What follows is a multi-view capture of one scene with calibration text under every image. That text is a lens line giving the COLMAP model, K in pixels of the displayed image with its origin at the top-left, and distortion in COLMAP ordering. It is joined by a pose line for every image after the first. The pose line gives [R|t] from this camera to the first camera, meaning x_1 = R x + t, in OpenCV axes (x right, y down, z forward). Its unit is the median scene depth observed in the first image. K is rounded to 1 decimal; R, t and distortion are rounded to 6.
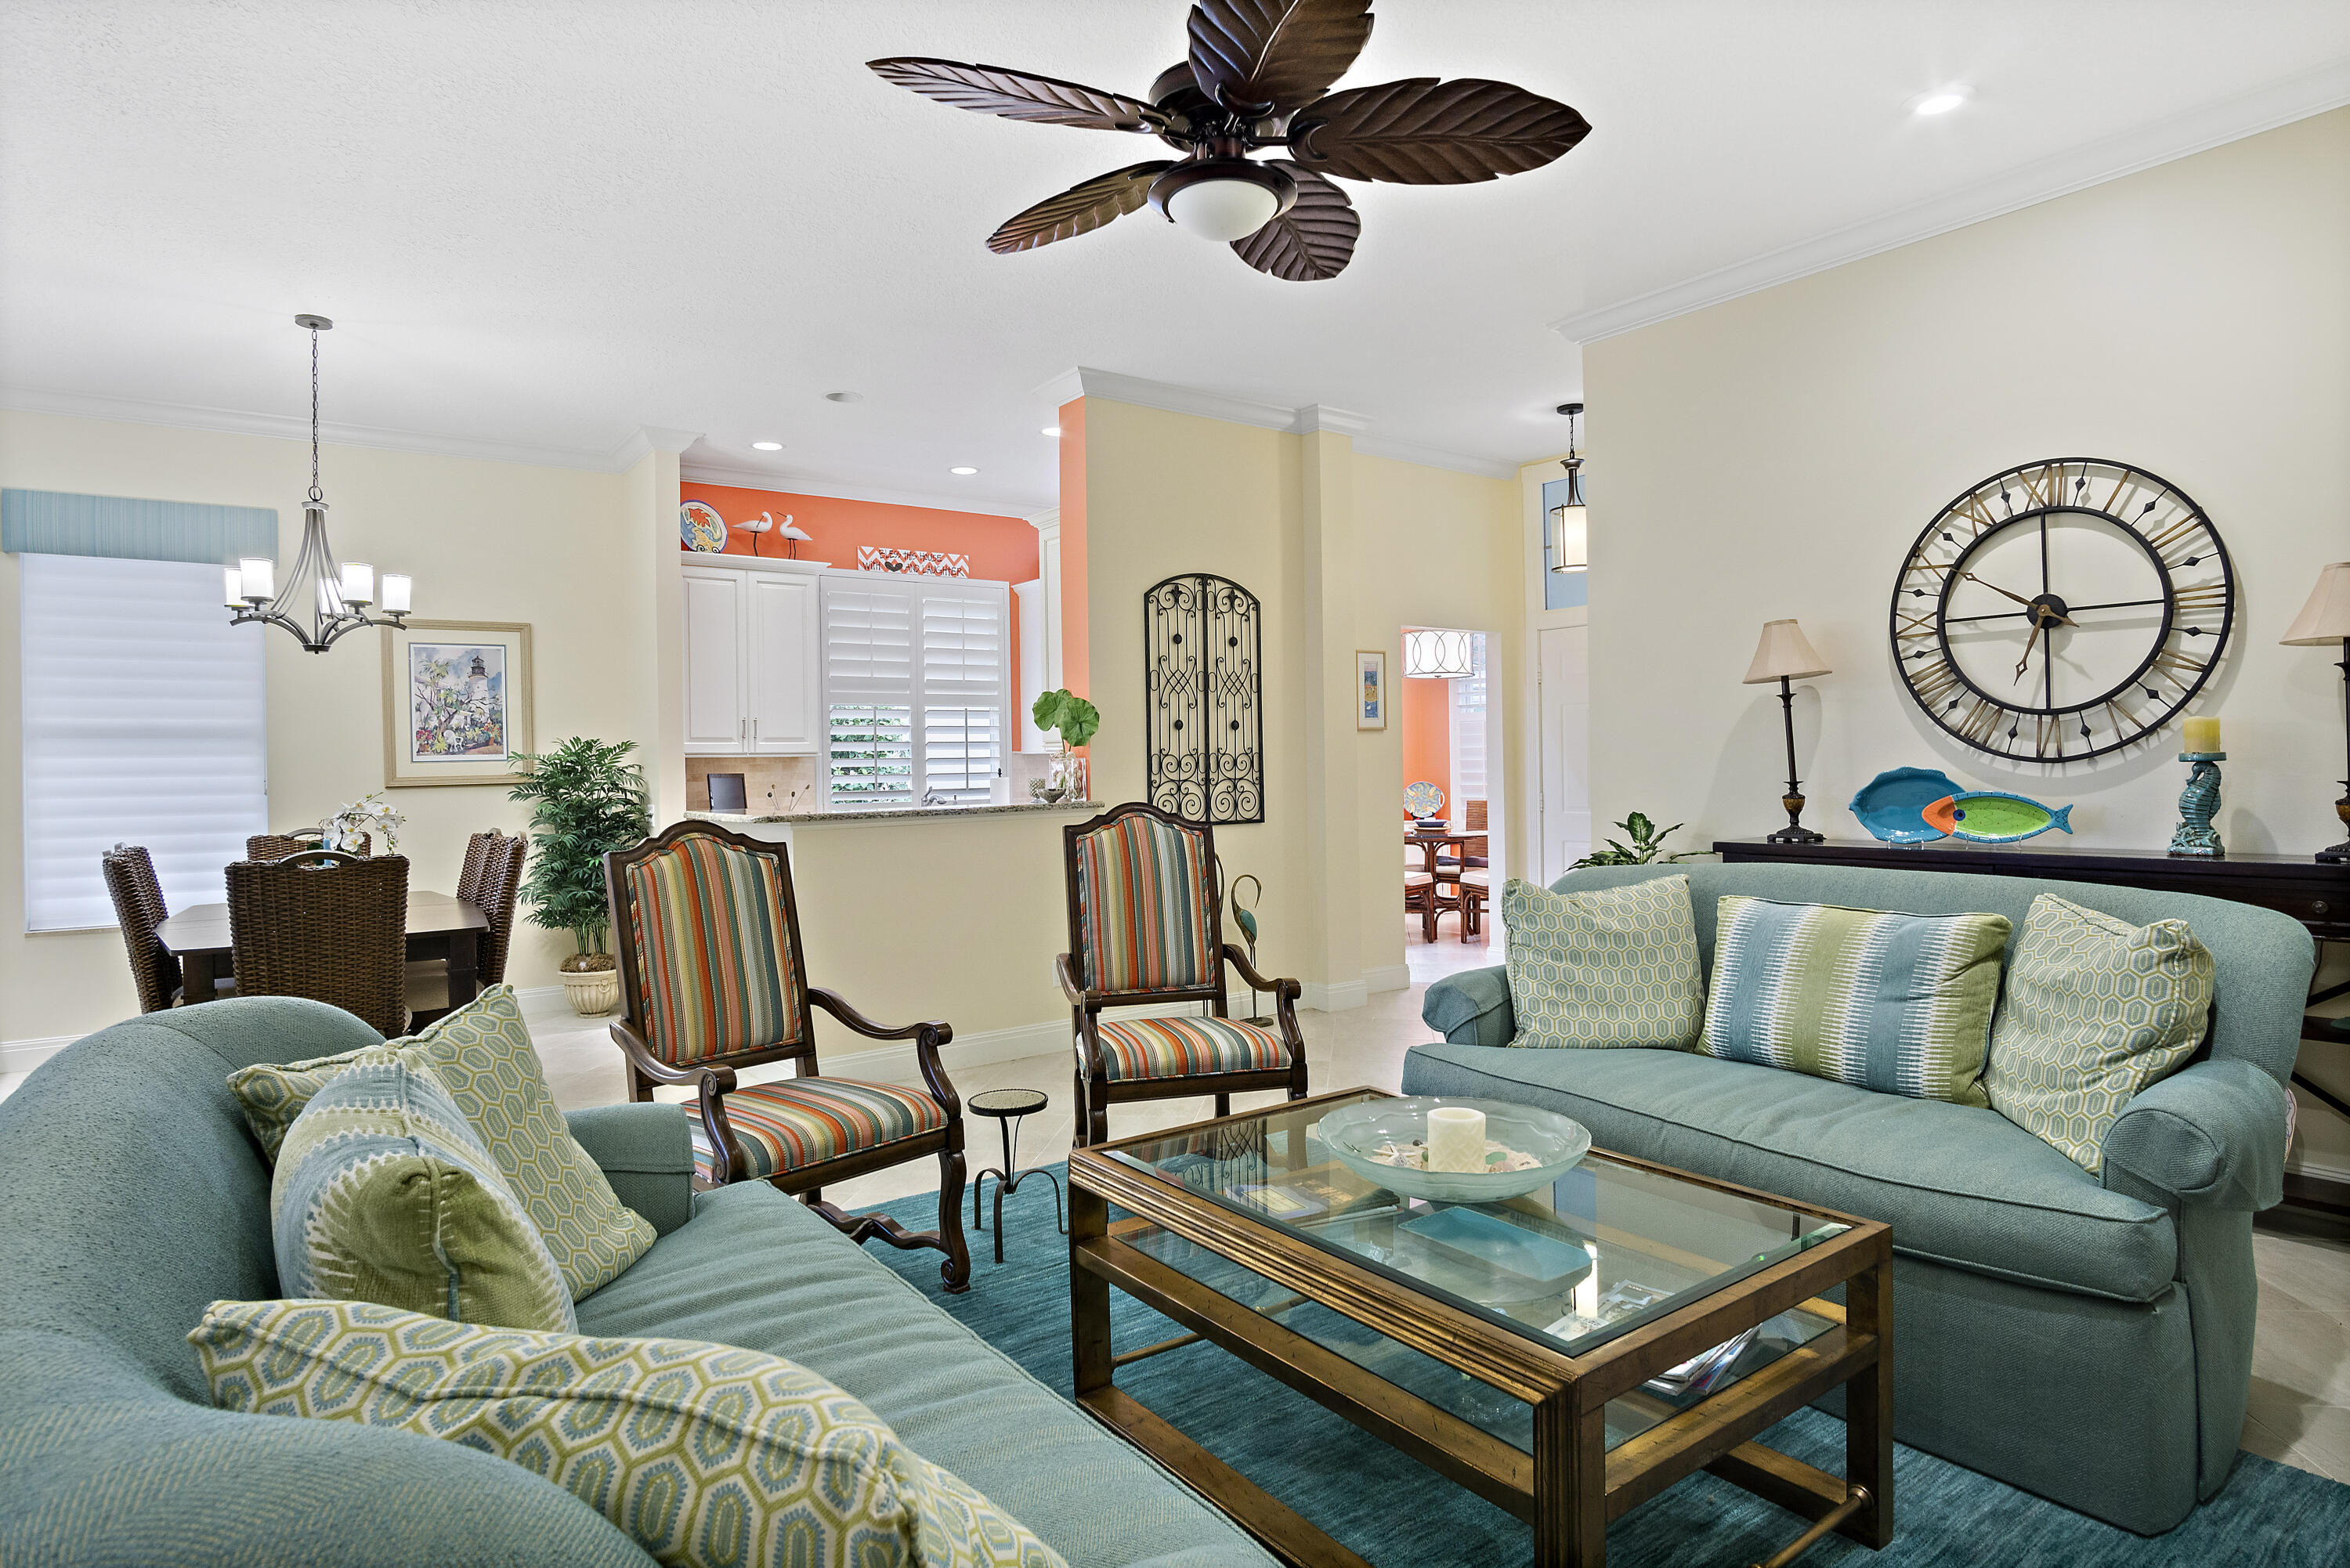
lens RADIAL K [[1275.9, 0, 1153.7], [0, 1275.9, 763.8], [0, 0, 1]] dist [-0.028325, 0.004510]
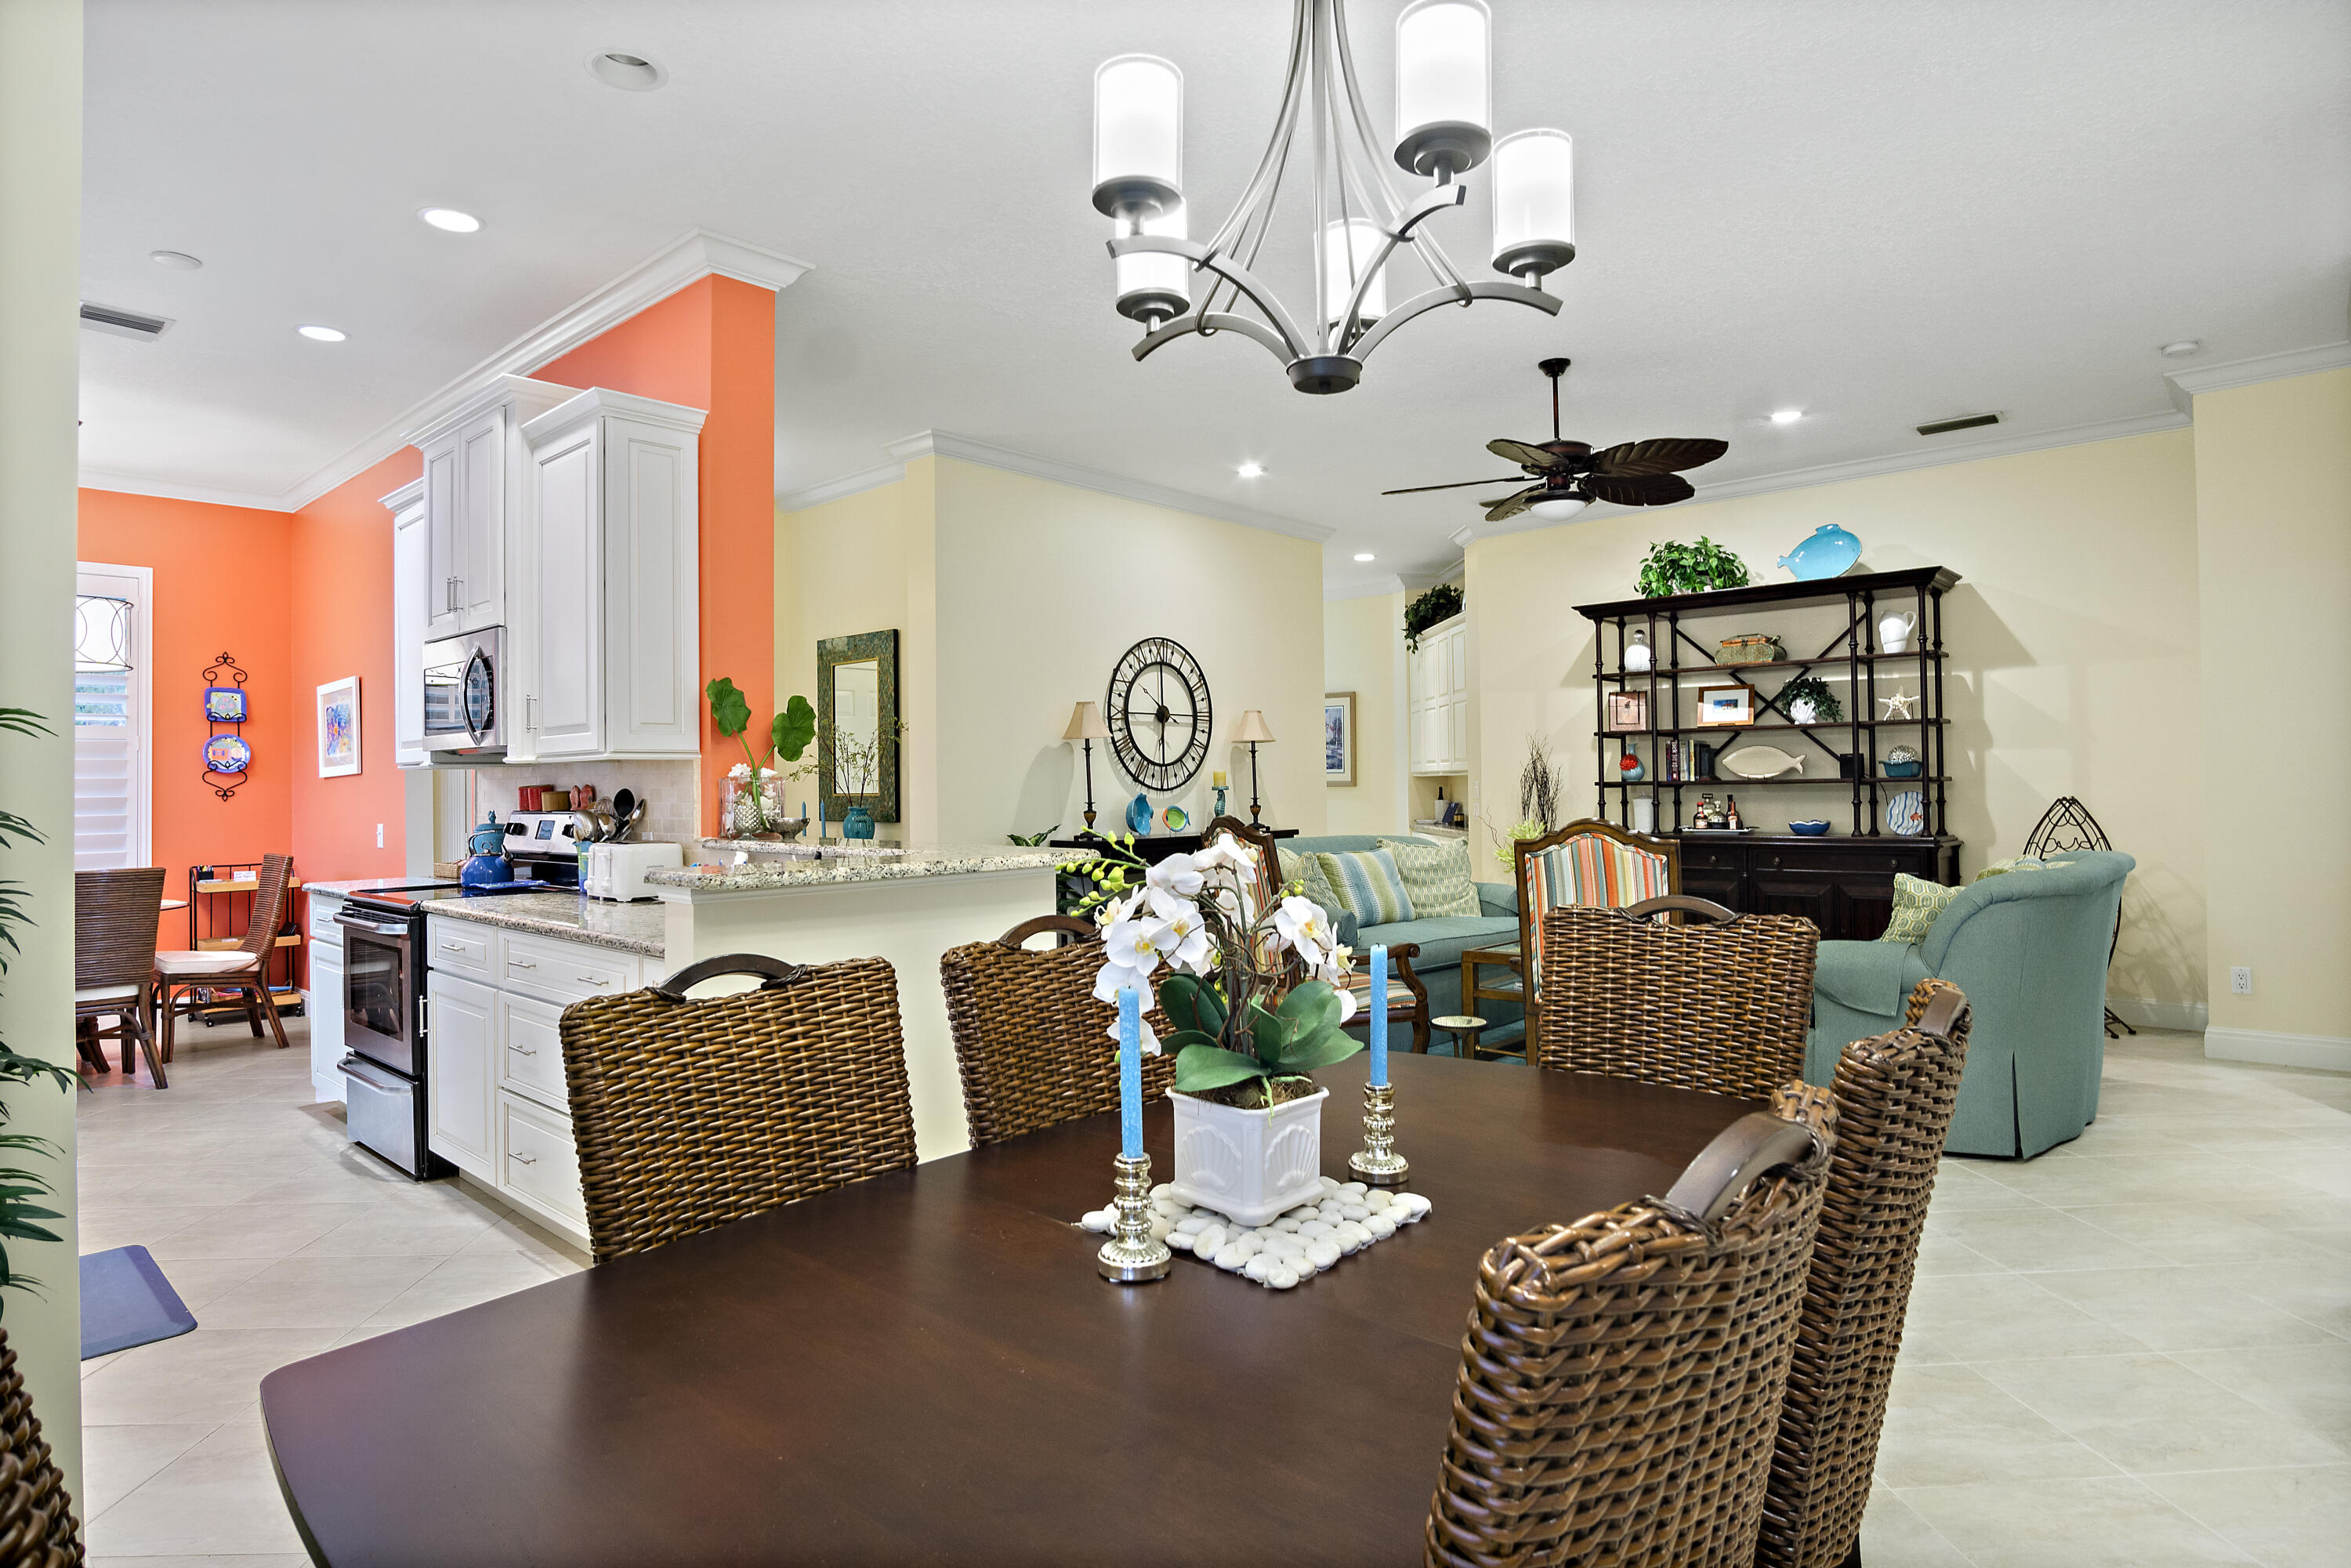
lens RADIAL K [[1276.5, 0, 1165.9], [0, 1276.5, 763.9], [0, 0, 1]] dist [-0.028325, 0.004510]
pose [[-0.214529, 0.034249, 0.976117, -0.777908], [0.013069, 0.999396, -0.032193, 0.013276], [-0.976630, 0.005850, -0.214847, 0.901233]]
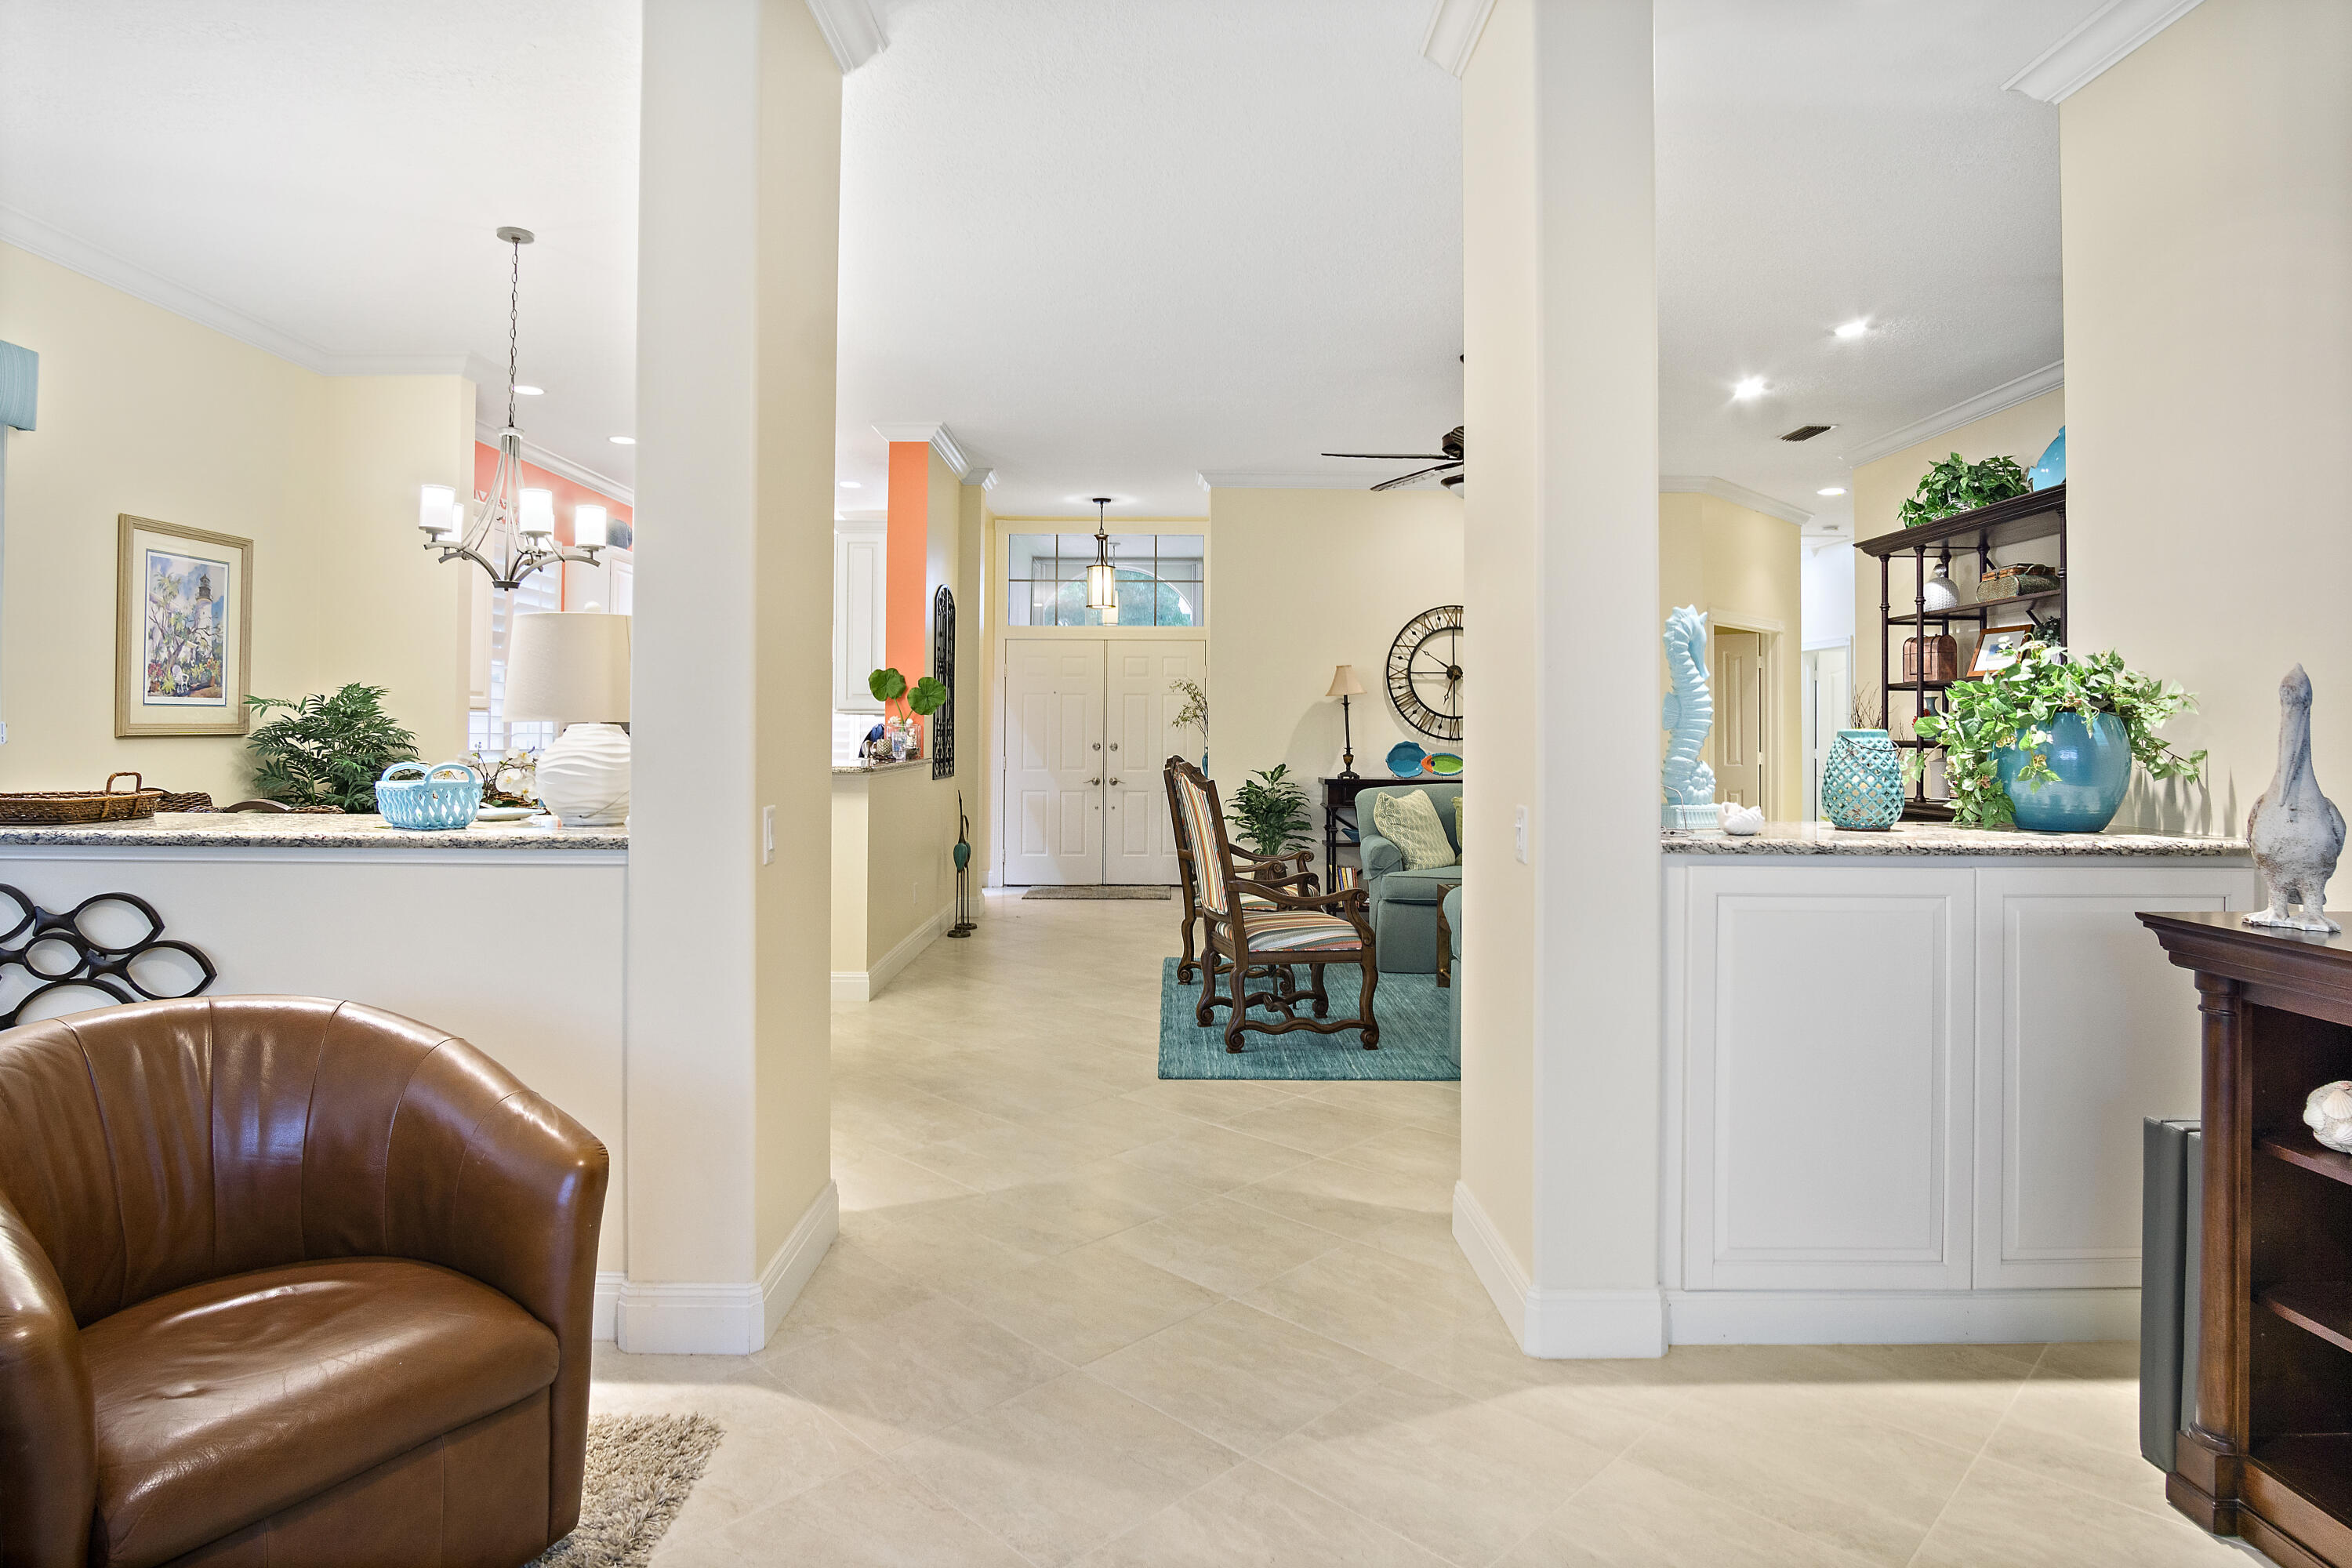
lens RADIAL K [[1277.1, 0, 1162.0], [0, 1277.1, 731.1], [0, 0, 1]] dist [-0.028325, 0.004510]
pose [[0.589172, 0.022432, 0.807696, -0.902399], [-0.018201, 0.999729, -0.014488, 0.015776], [-0.807803, -0.006165, 0.589421, 0.052475]]
